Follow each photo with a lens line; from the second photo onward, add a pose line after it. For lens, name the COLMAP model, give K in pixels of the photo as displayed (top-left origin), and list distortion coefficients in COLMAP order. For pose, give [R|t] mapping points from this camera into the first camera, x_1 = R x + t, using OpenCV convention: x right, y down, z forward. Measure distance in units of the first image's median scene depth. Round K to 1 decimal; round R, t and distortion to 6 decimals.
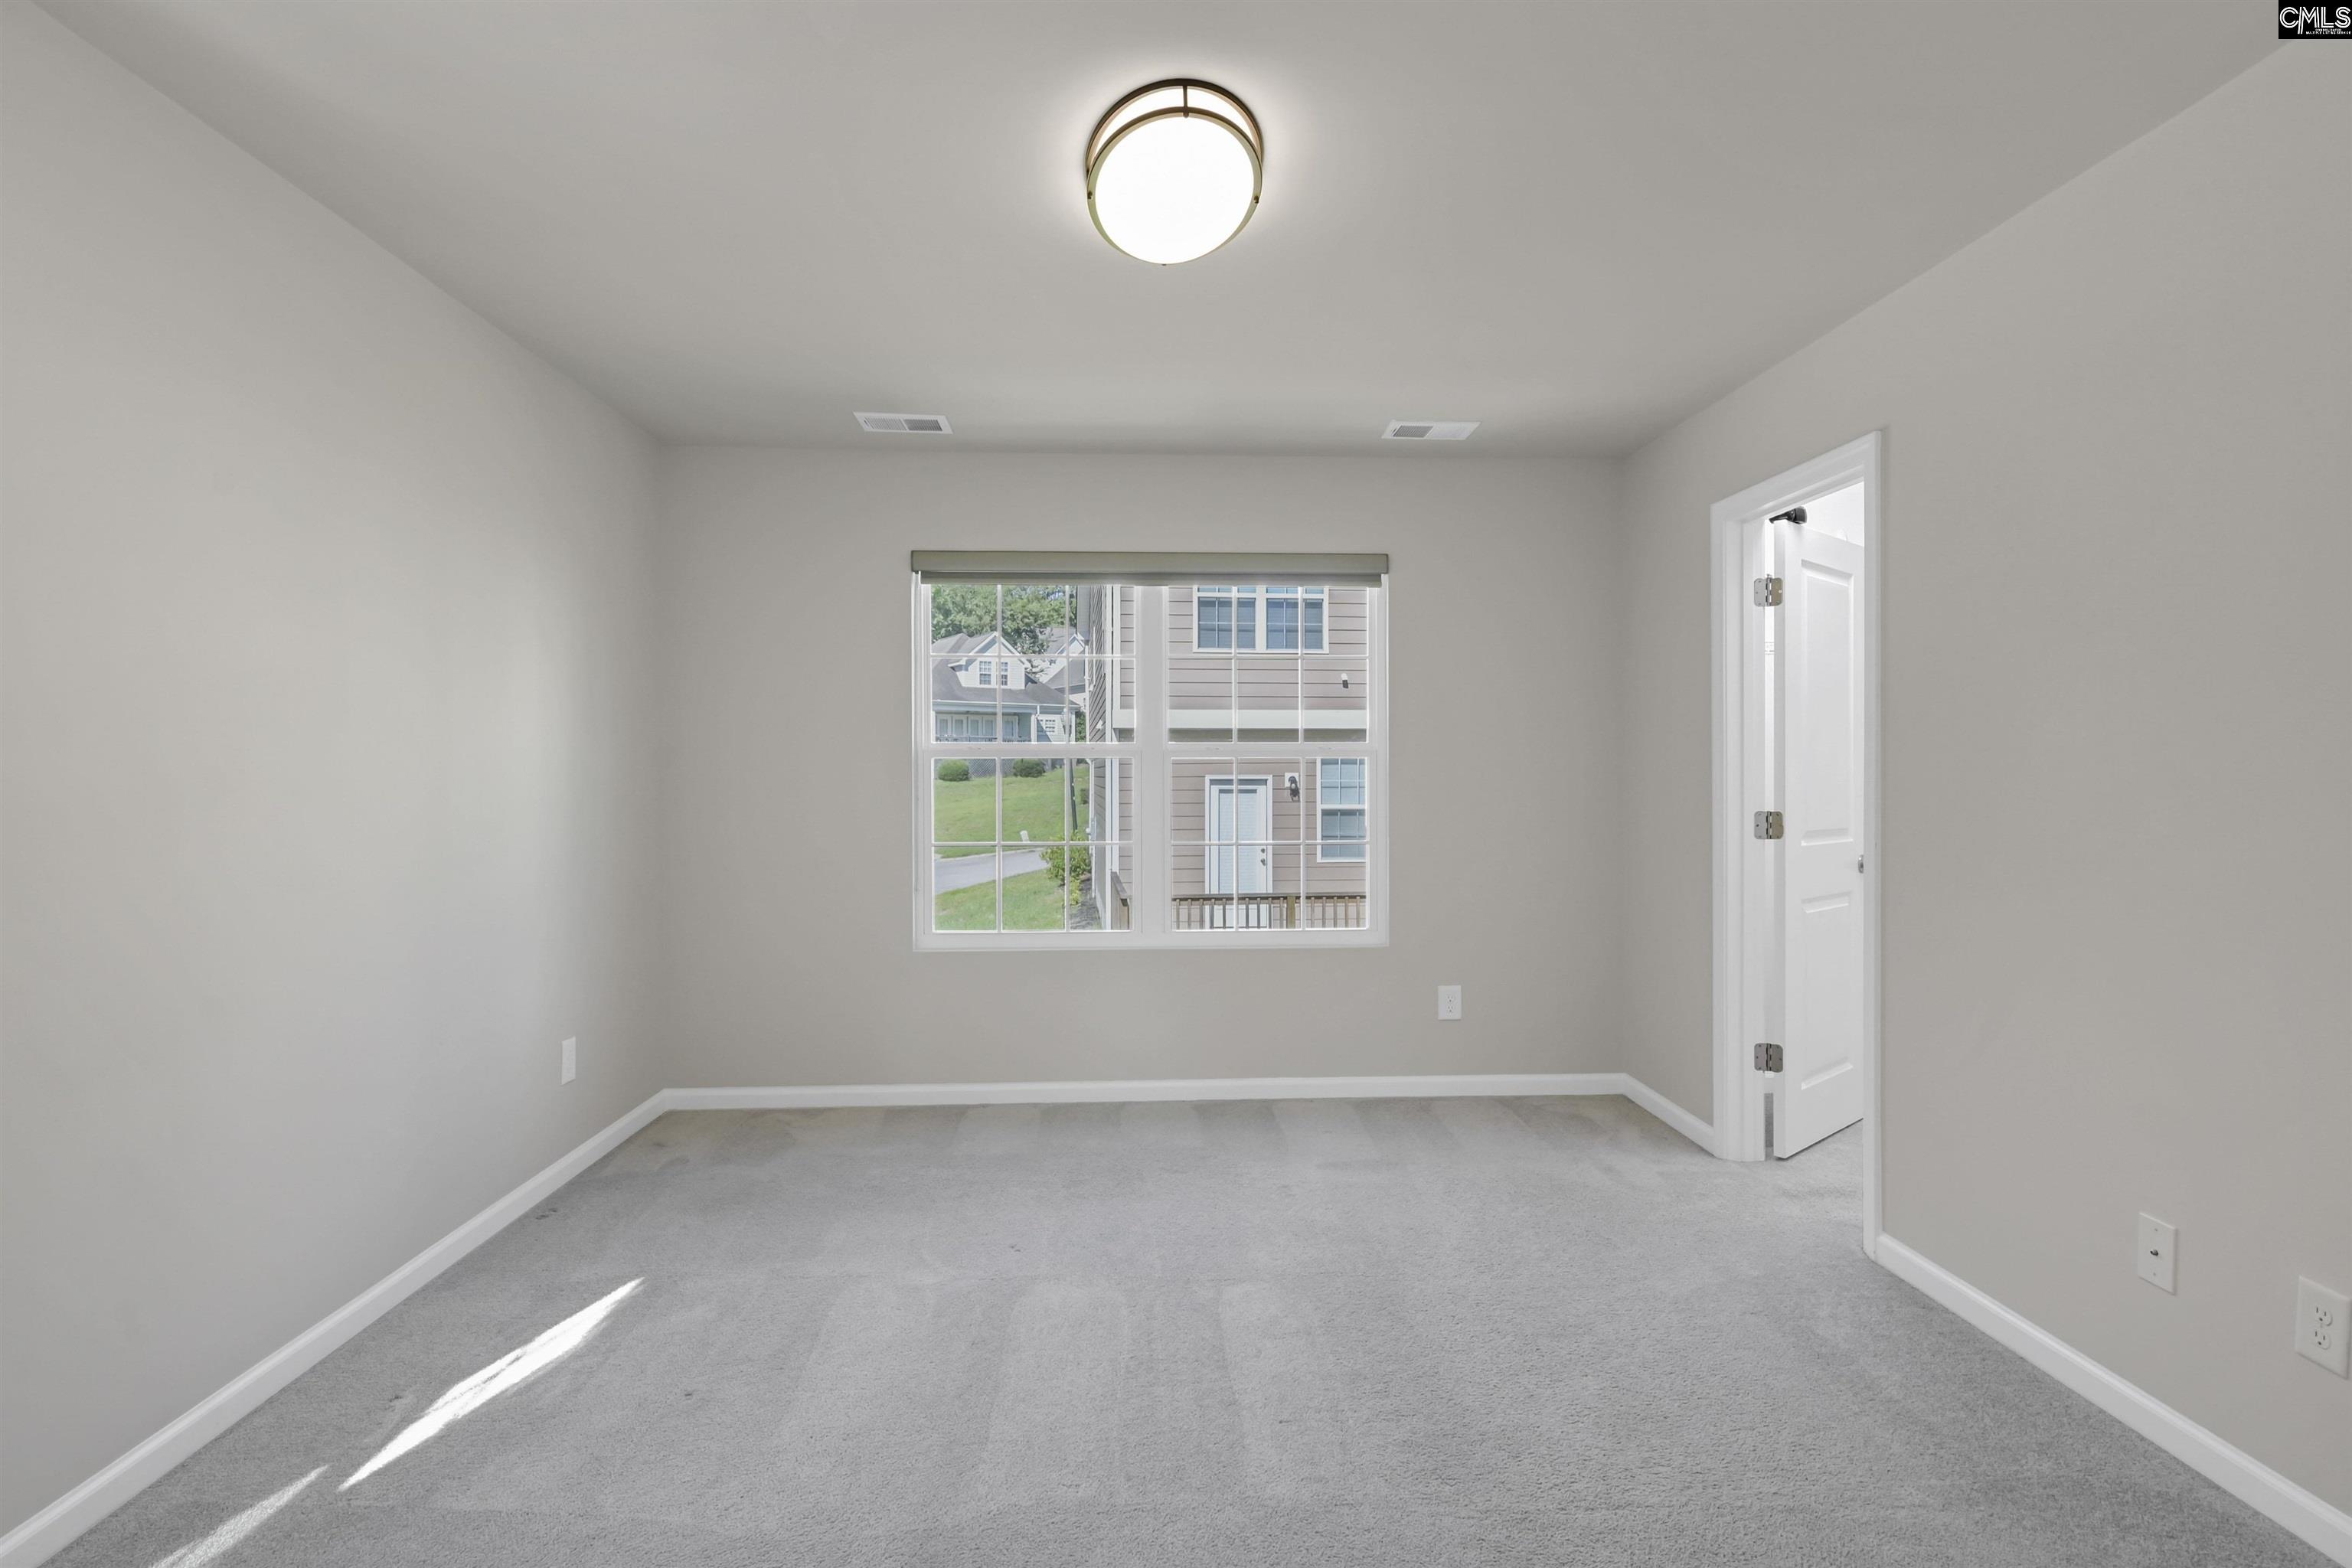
lens RADIAL K [[1203.0, 0, 1181.1], [0, 1203.0, 771.6], [0, 0, 1]] dist [-0.003577, -0.001640]
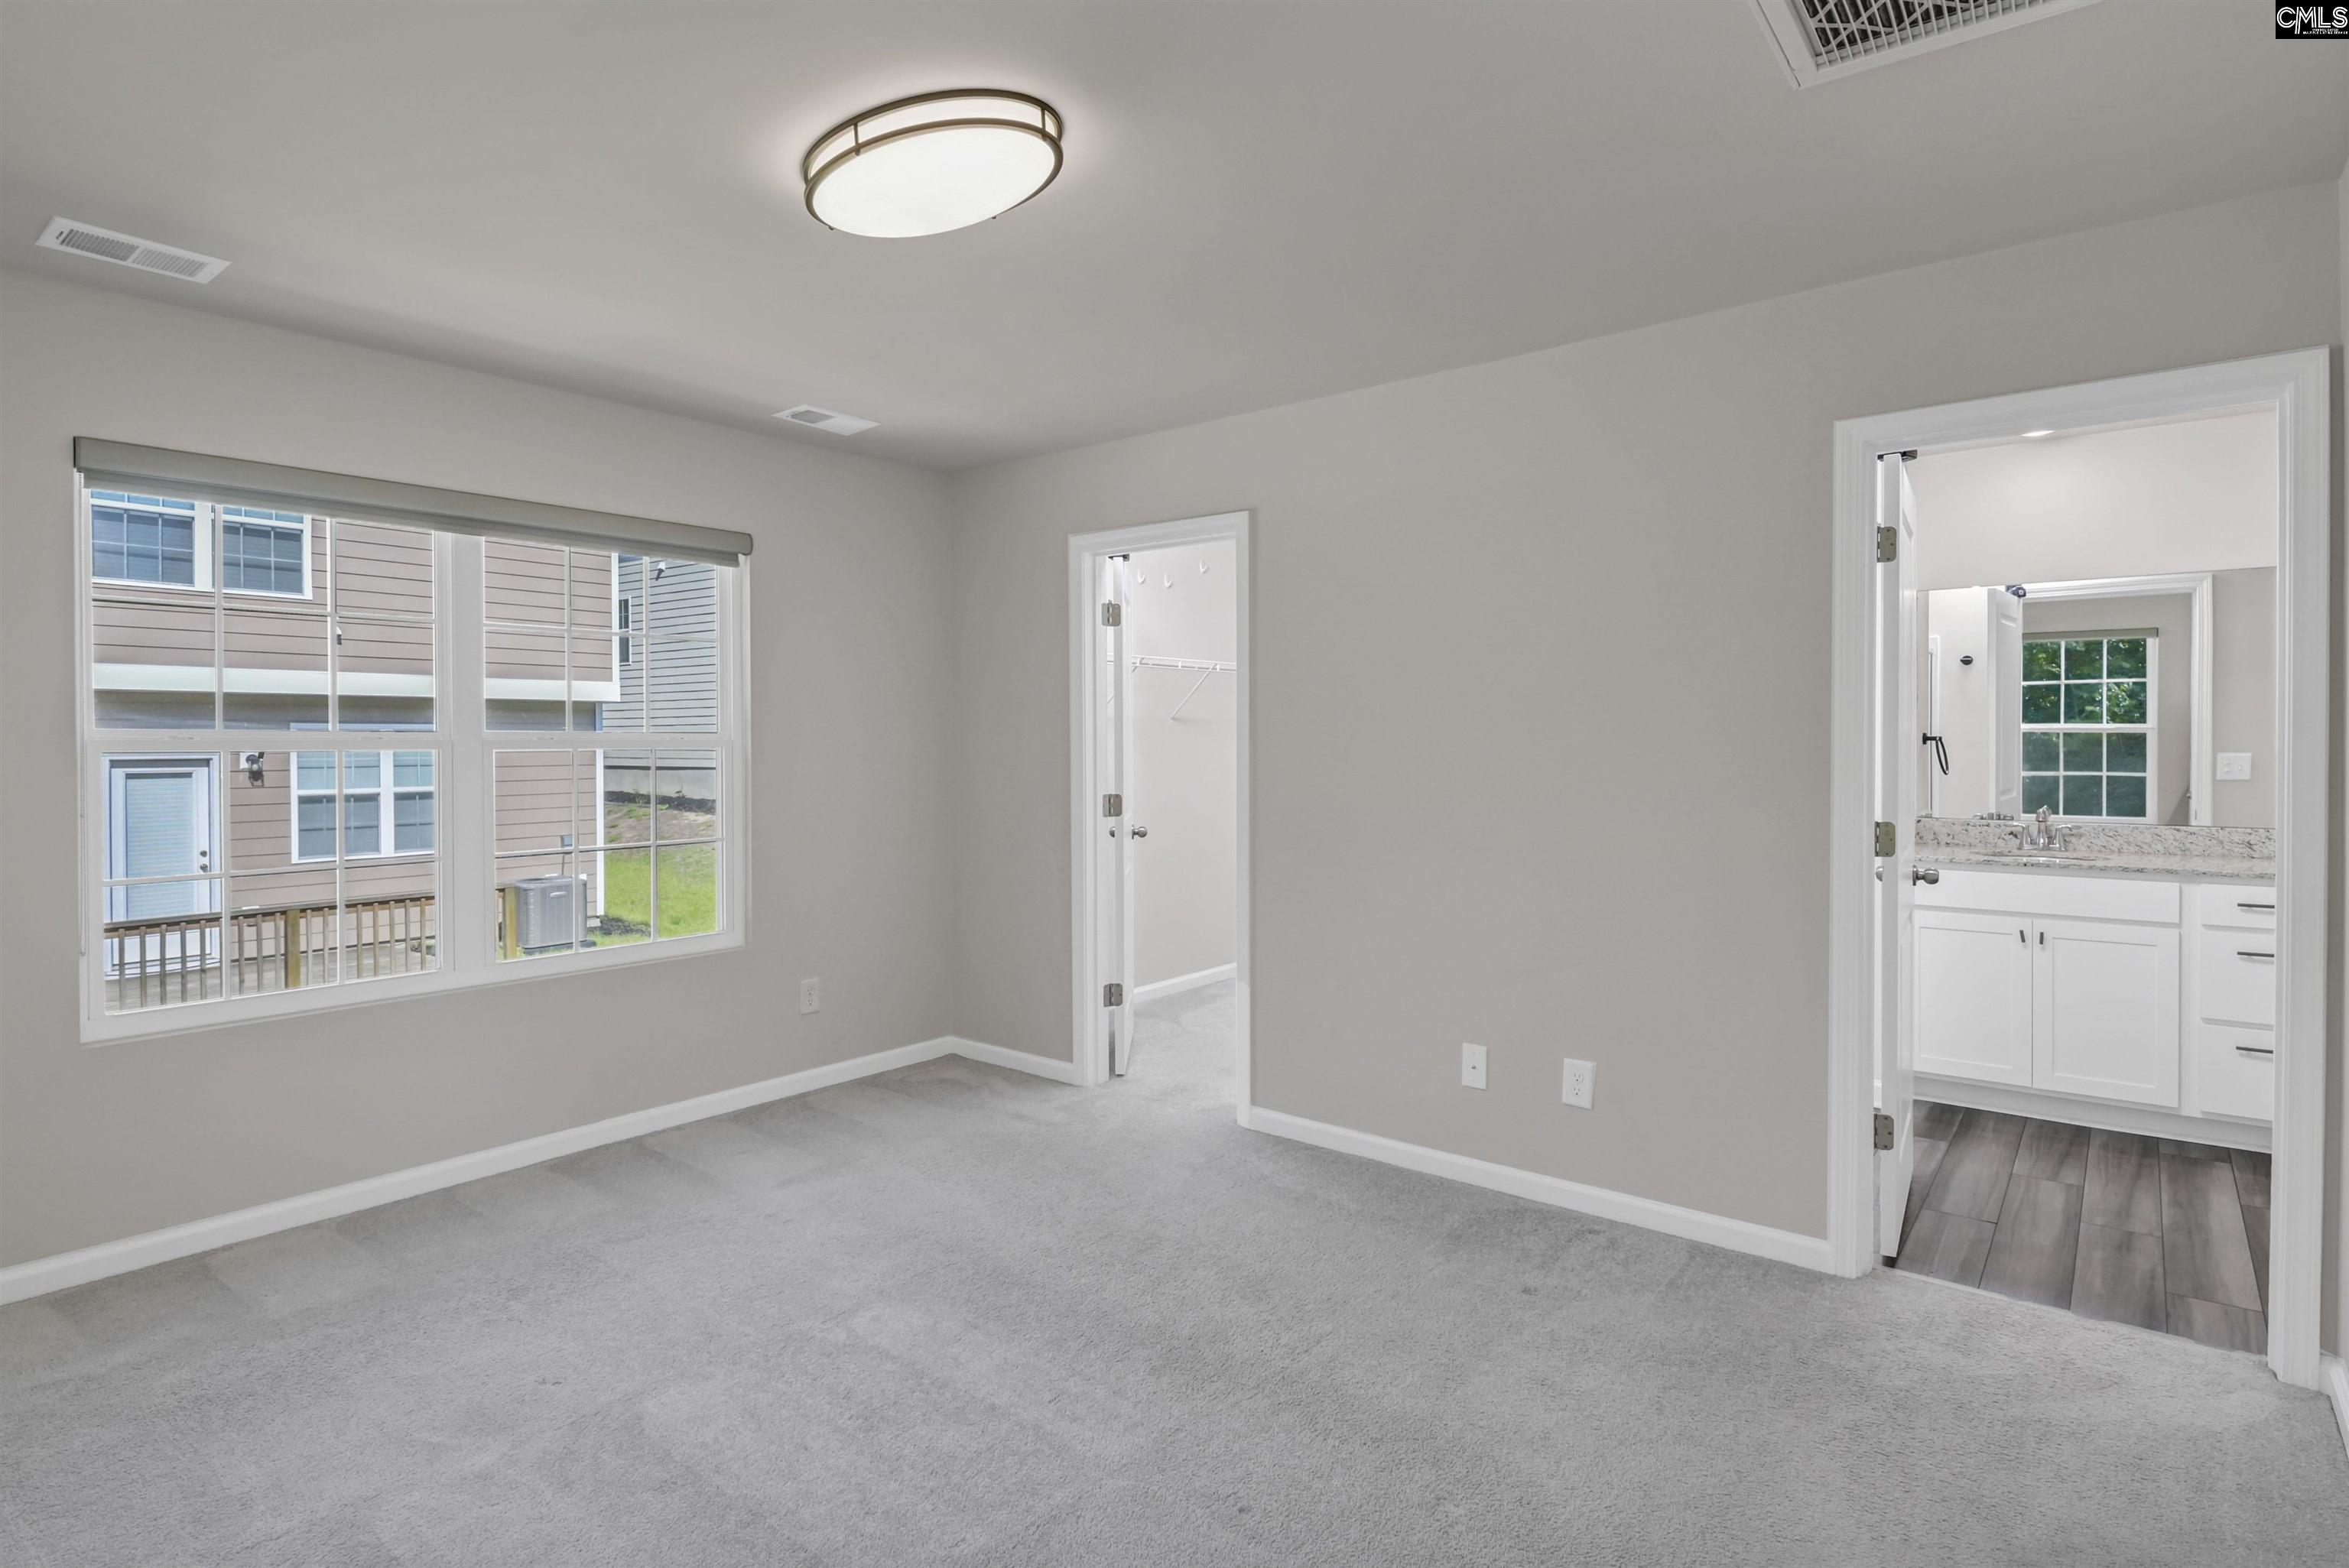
lens RADIAL K [[1197.7, 0, 1211.4], [0, 1197.7, 749.0], [0, 0, 1]] dist [0.000424, -0.001316]
pose [[0.652170, -0.005736, 0.758051, -0.344499], [0.000006, 0.999971, 0.007562, -0.020785], [-0.758073, -0.004927, 0.652152, 0.119561]]
